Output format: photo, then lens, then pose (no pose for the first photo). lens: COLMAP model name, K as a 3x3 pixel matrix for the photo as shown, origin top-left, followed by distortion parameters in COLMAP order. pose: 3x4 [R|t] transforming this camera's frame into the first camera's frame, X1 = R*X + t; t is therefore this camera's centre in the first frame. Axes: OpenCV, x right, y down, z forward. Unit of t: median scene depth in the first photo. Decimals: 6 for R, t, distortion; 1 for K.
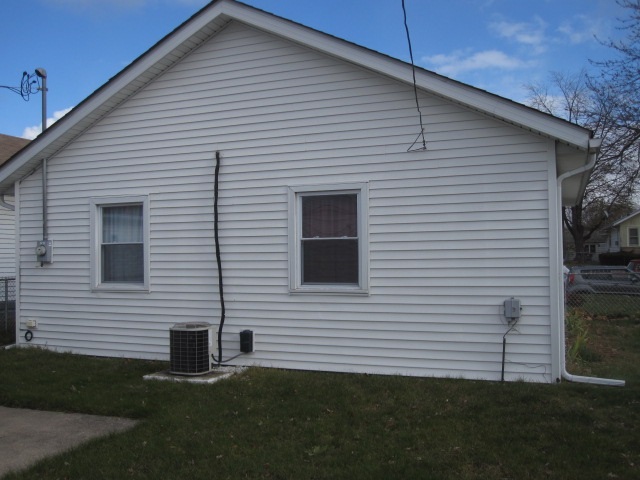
lens RADIAL K [[628.4, 0, 319.4], [0, 628.4, 238.5], [0, 0, 1]] dist [-0.087917, 0.000000]
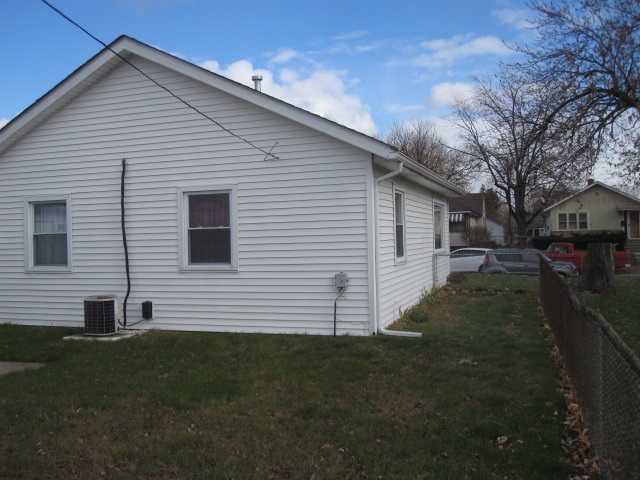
lens RADIAL K [[628.4, 0, 329.4], [0, 628.4, 238.9], [0, 0, 1]] dist [-0.087917, 0.000000]
pose [[0.997851, -0.010096, 0.064748, 0.174119], [0.008648, 0.999707, 0.022601, -0.004846], [-0.064957, -0.021993, 0.997646, -0.283069]]
